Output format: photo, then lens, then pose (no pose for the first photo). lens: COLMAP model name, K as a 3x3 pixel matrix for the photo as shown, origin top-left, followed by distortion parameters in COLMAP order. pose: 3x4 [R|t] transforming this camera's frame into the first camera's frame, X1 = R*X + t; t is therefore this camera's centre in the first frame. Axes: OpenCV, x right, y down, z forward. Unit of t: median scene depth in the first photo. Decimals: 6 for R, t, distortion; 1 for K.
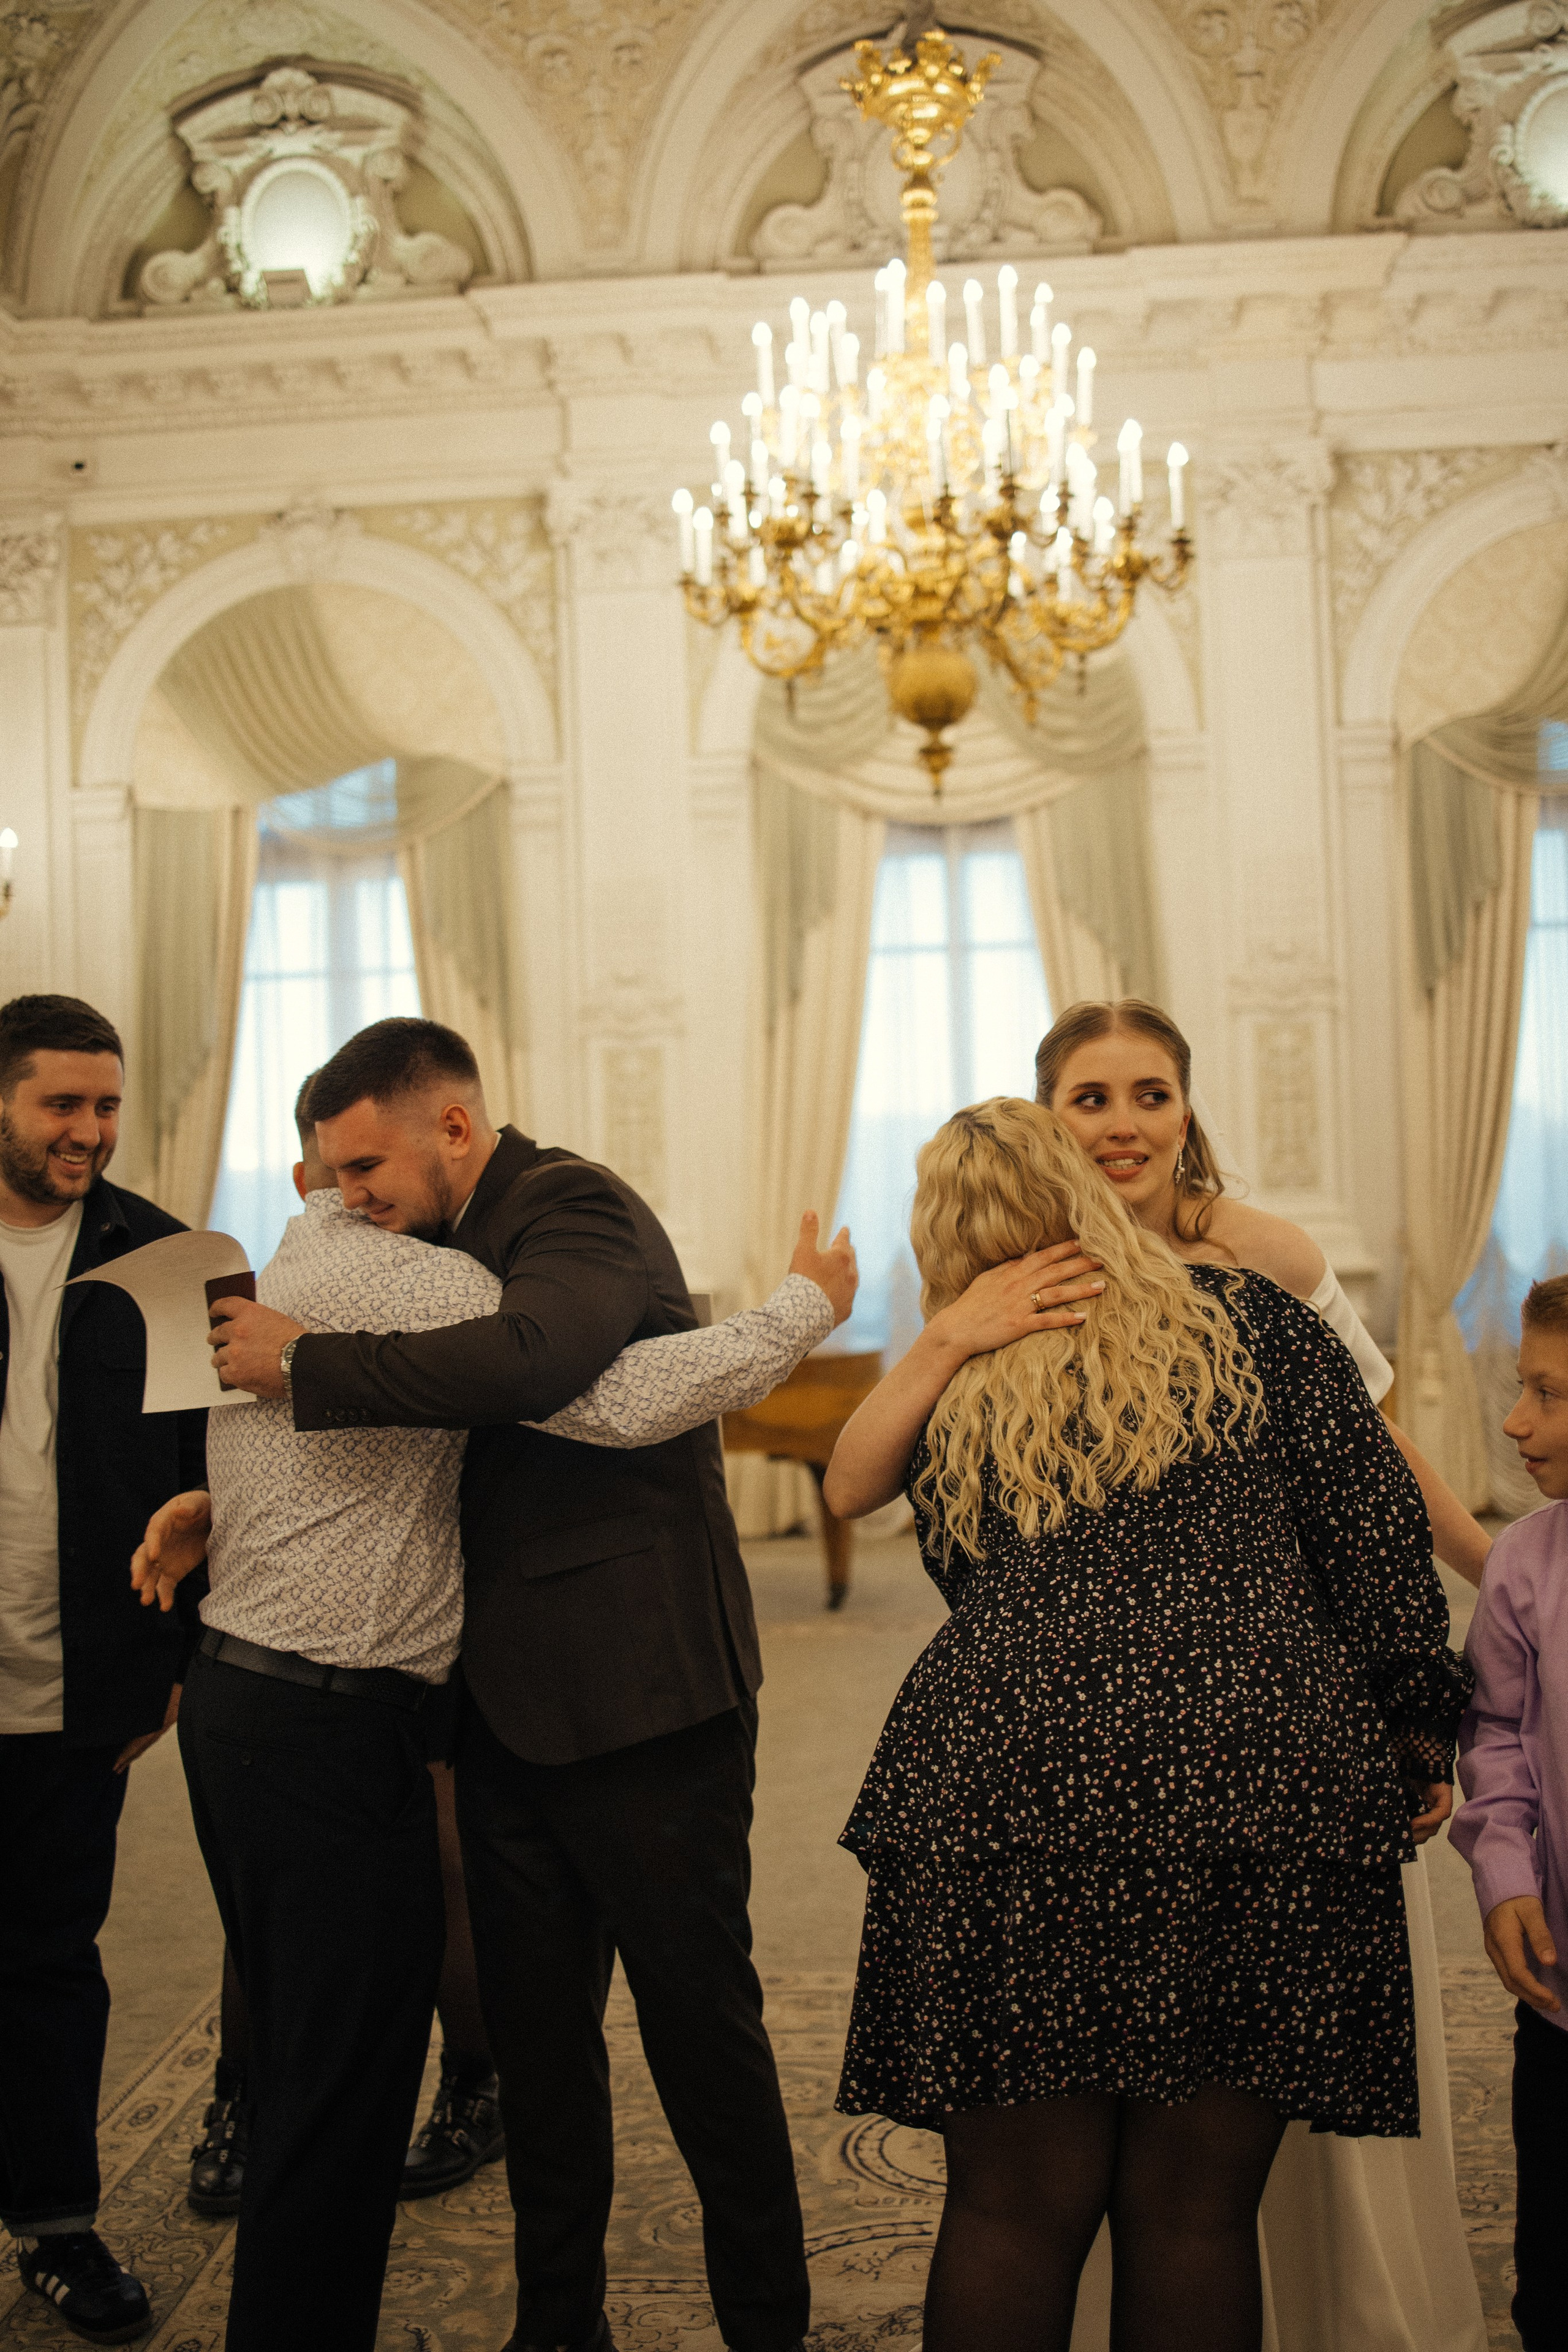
lens RADIAL K [[2344.3, 0, 788.2], [0, 2344.3, 1182.9], [0, 0, 1]] dist [-0.062999, 0.026601]
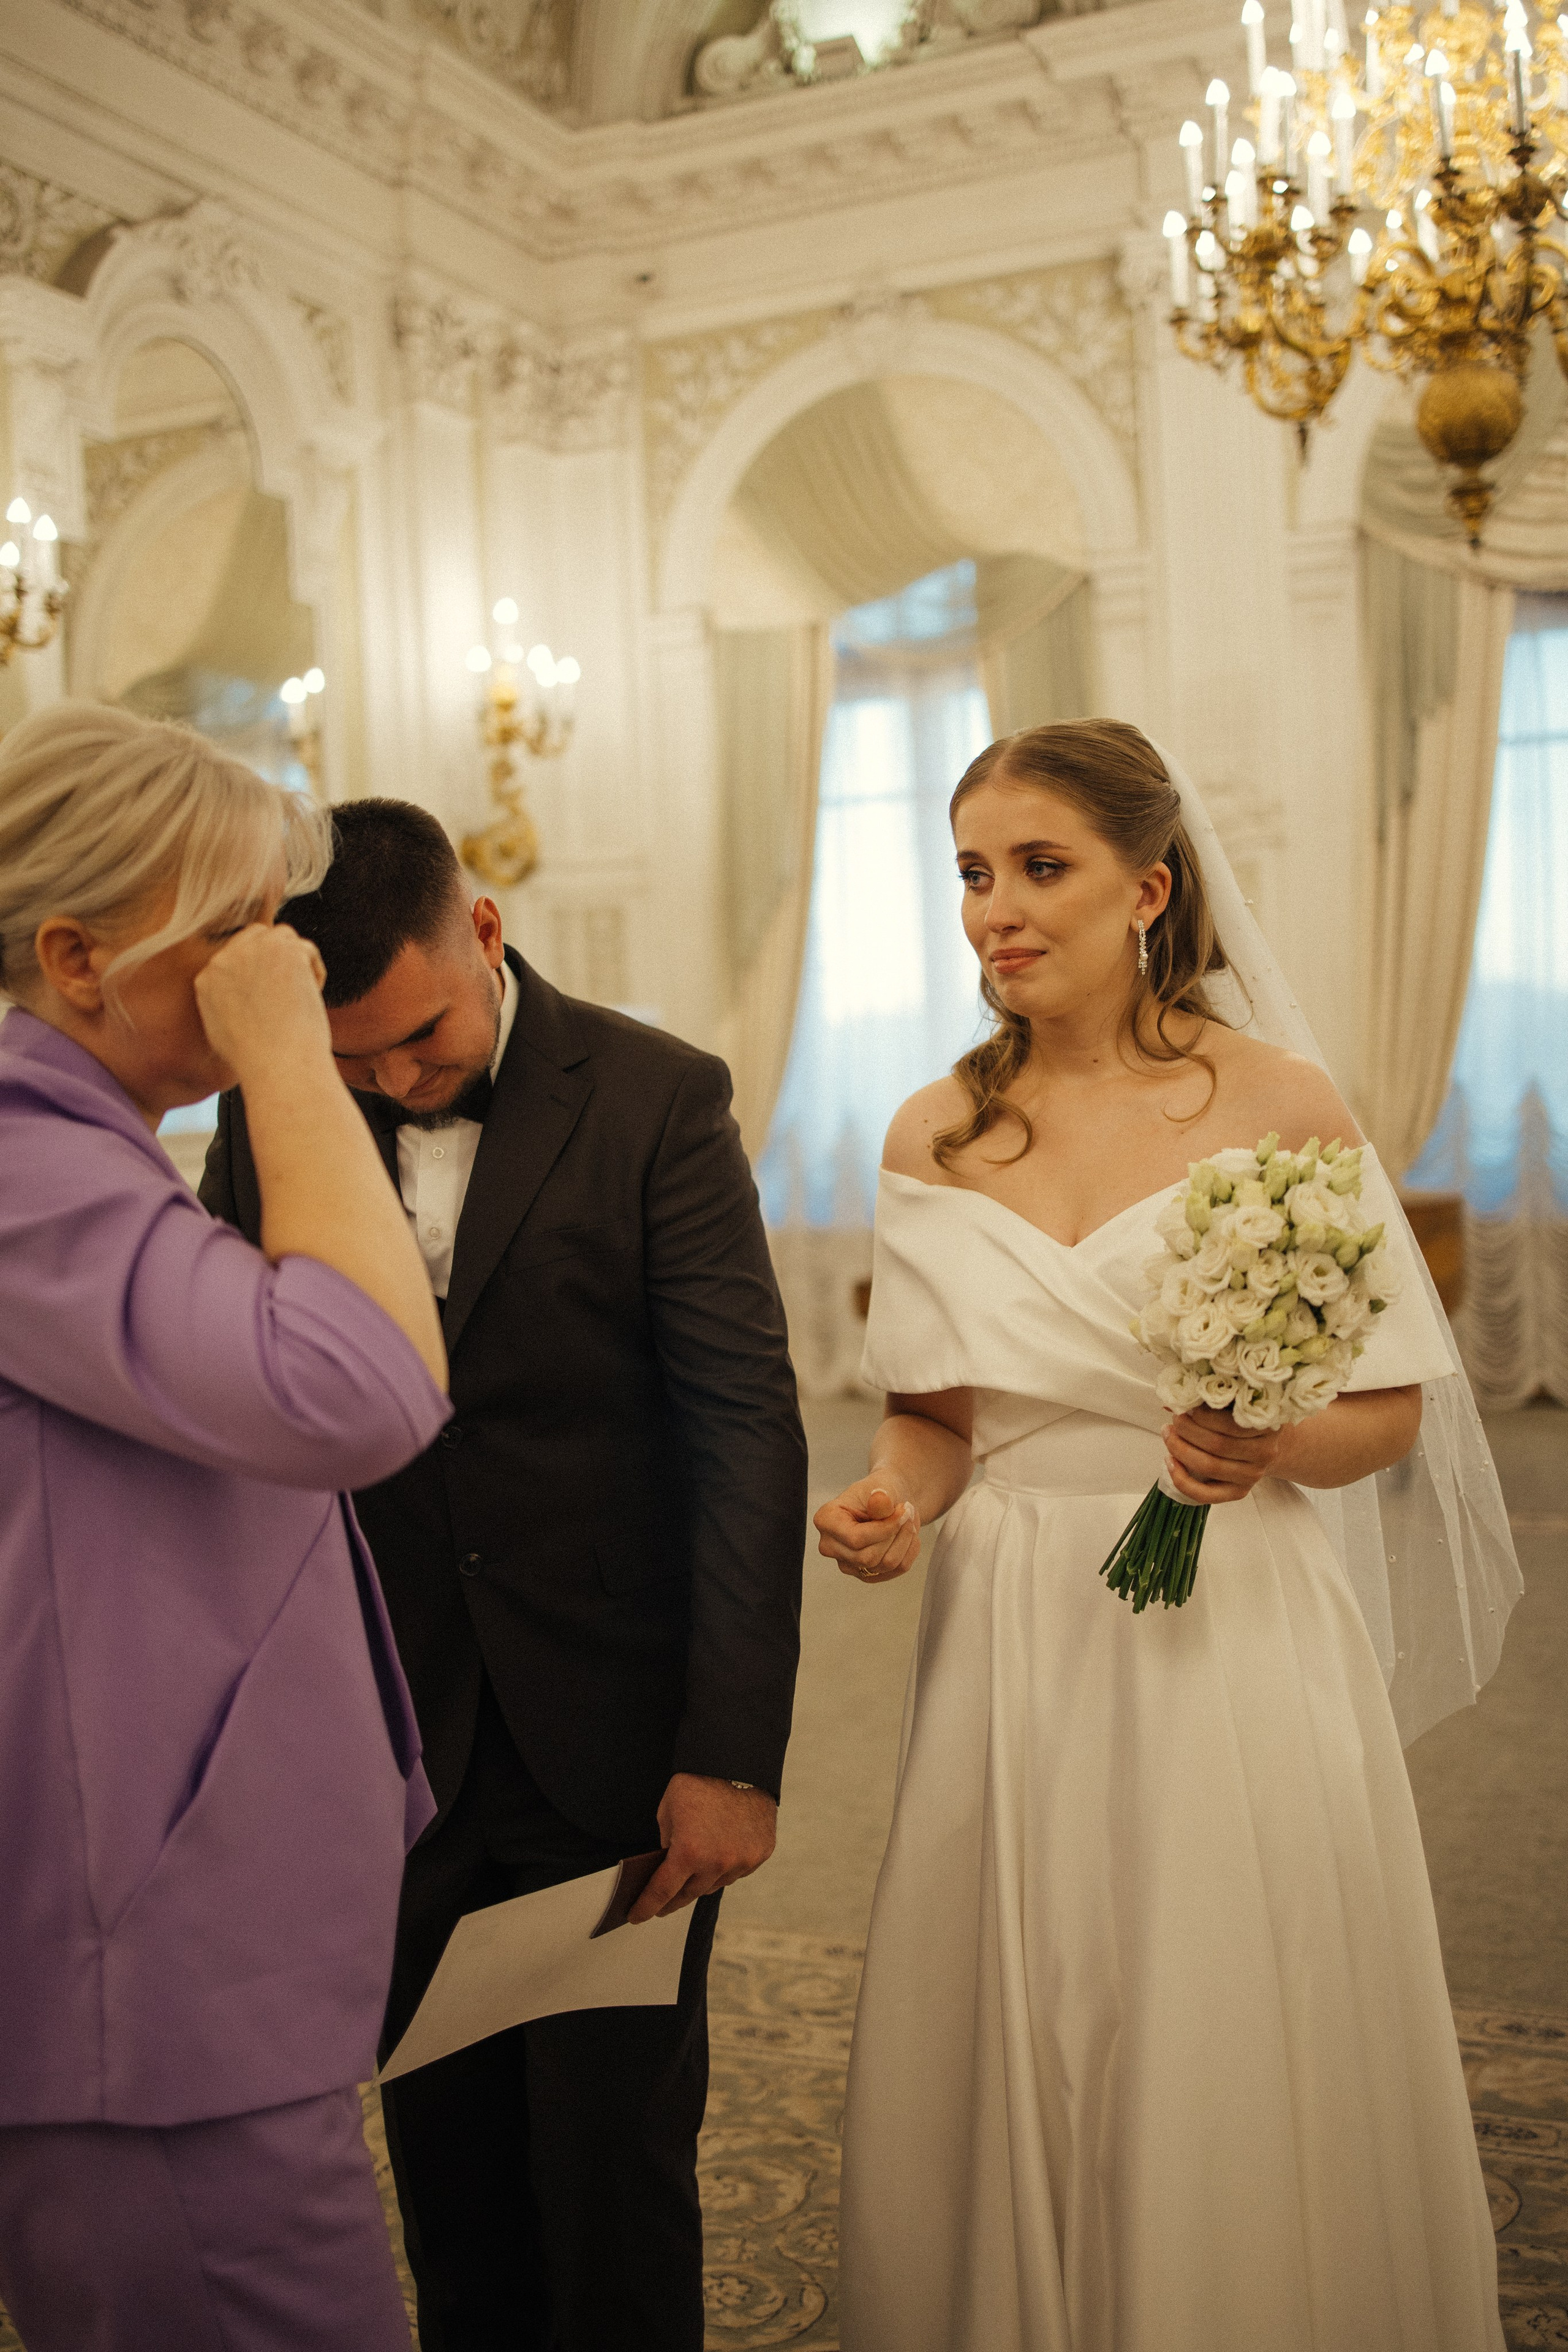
lens RADIAL K [[2360.9, 0, 814.5], [0, 2360.9, 1175.5], [0, 0, 1]] dist [-0.078369, 0.046821]
pose [[0.944462, 0.005202, -0.328580, 0.081875], [0.017233, 0.997715, 0.065330, 0.000449], [0.328169, -0.067364, 0.942214, 0.085392]]
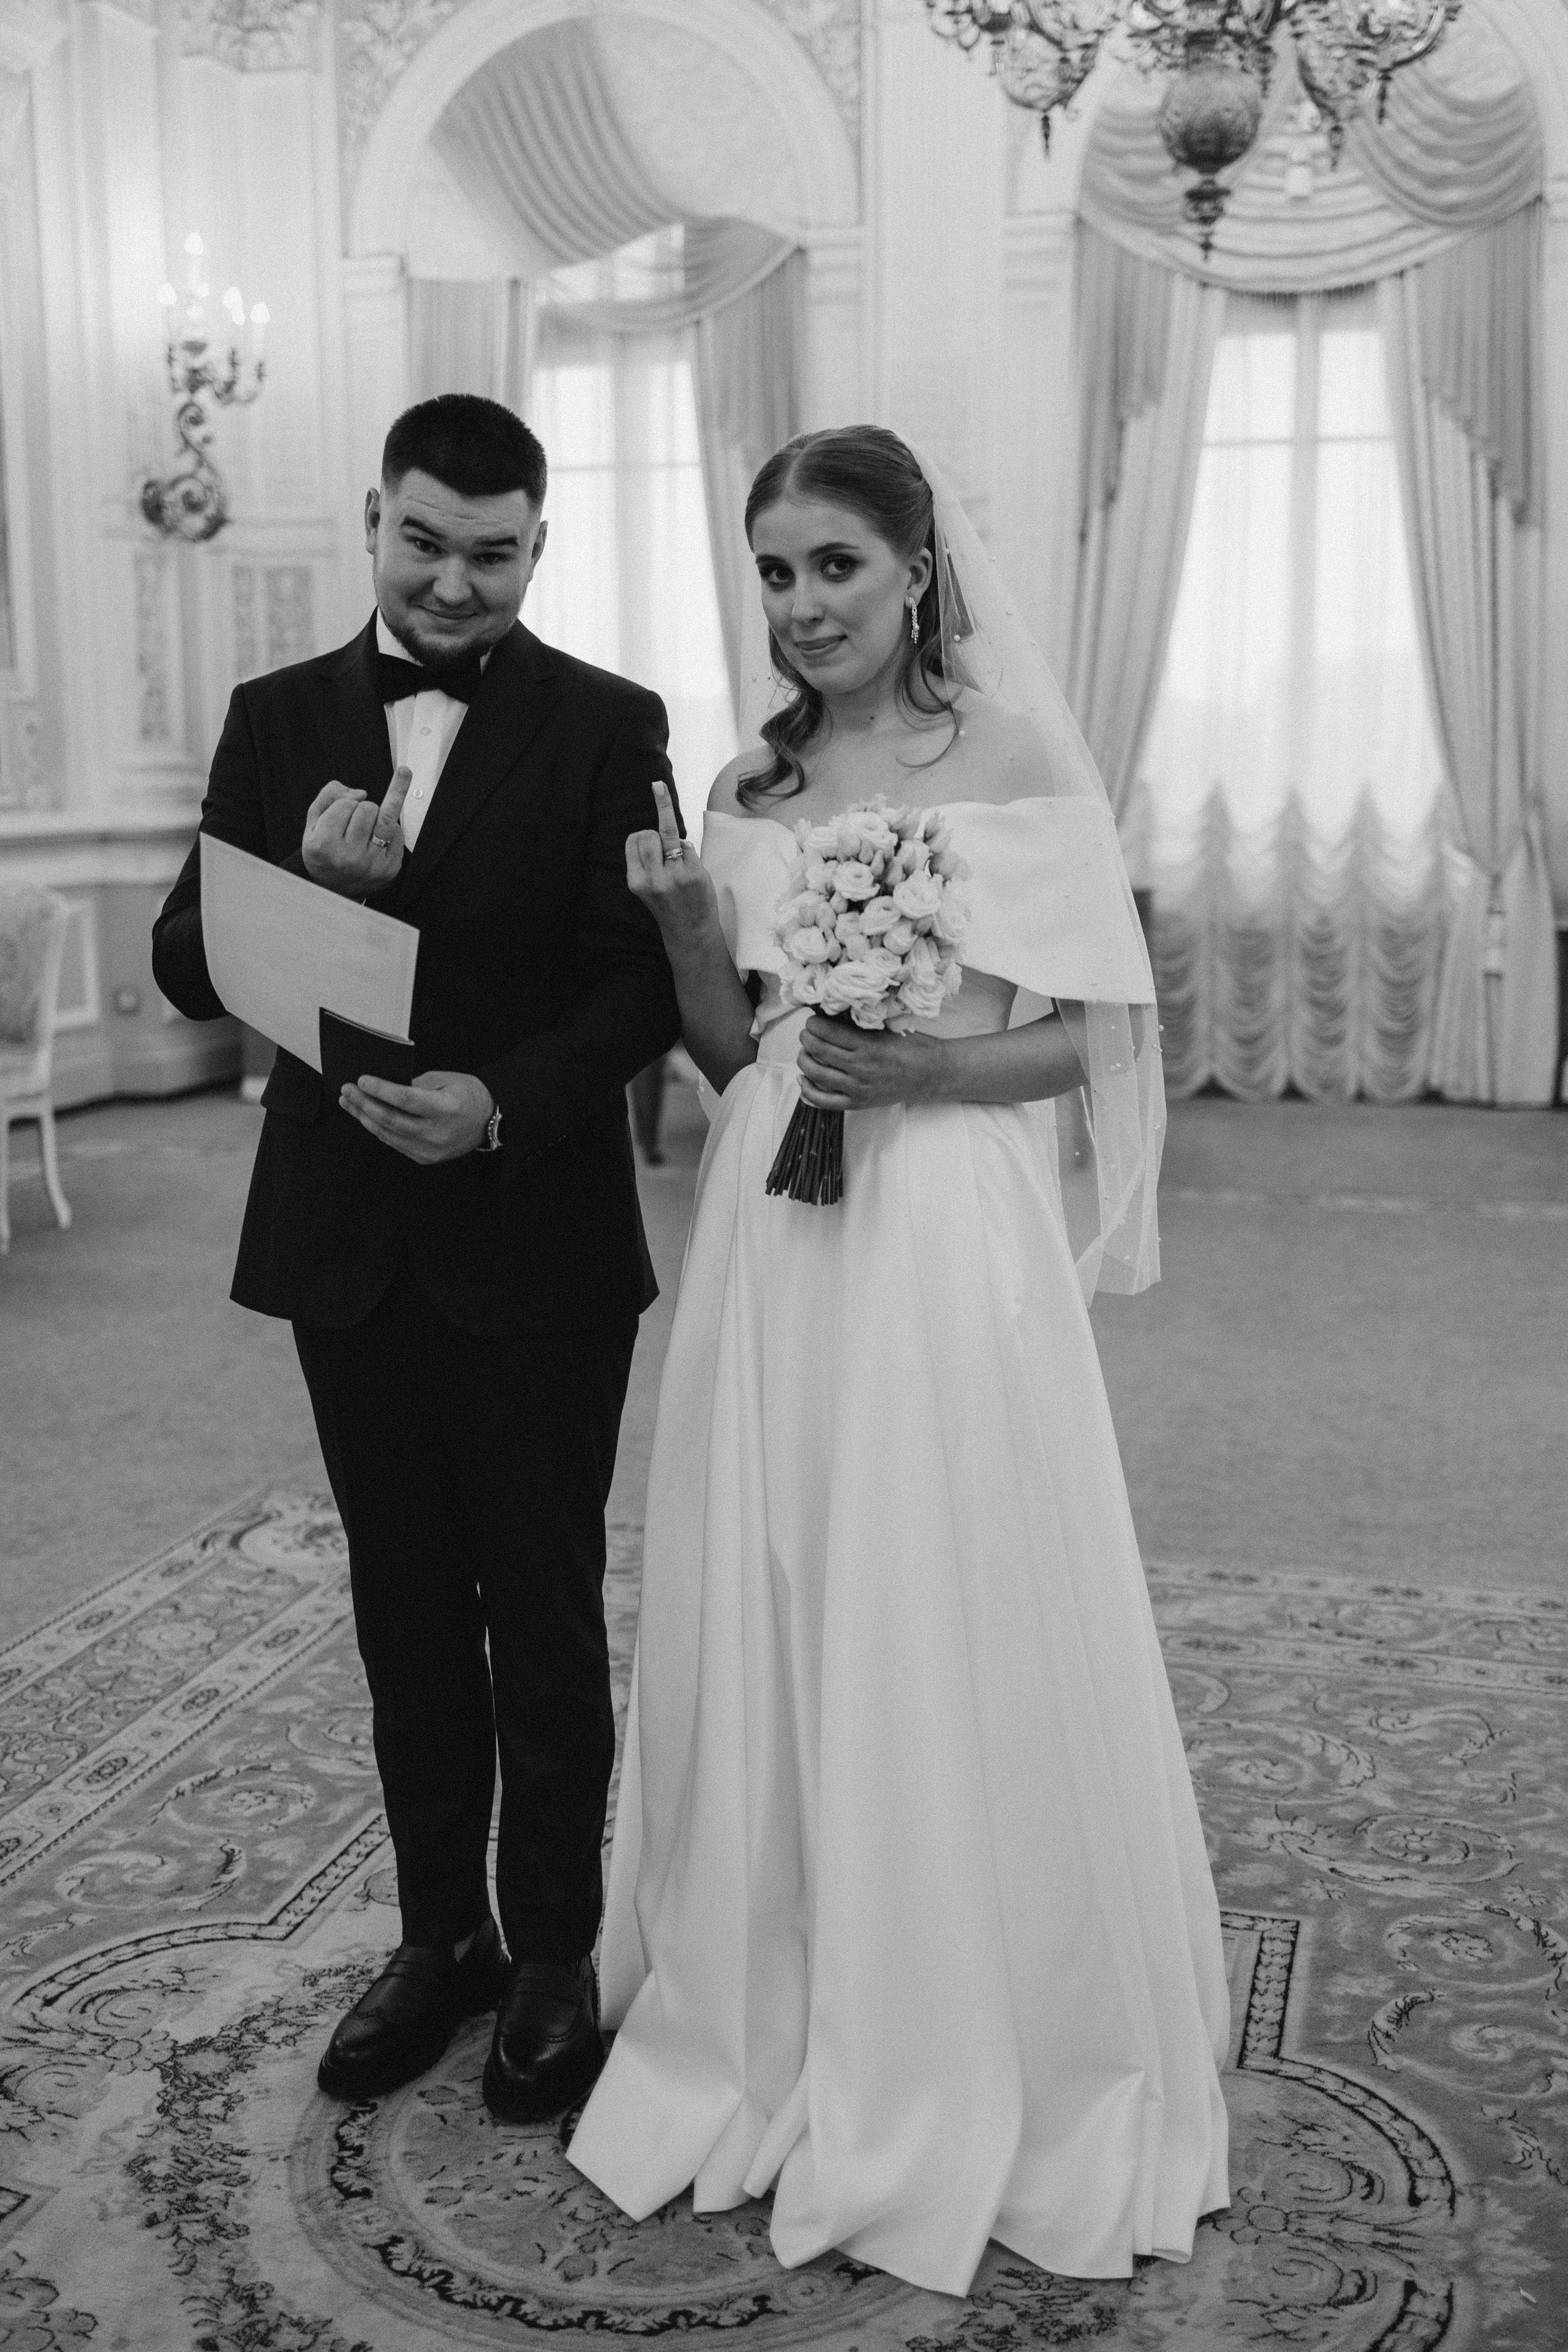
lens RADIAL K [[2492.0, 0, 787.1], [0, 2492.0, 1118.6], [0, 0, 1]] dist [0.016810, -0.001424]
pose [[0.980858, 0.054632, -0.186902, 0.071600], [-0.024505, 0.986836, 0.159857, 0.005106], [0.193175, -0.152217, 0.969285, 0.019659]]
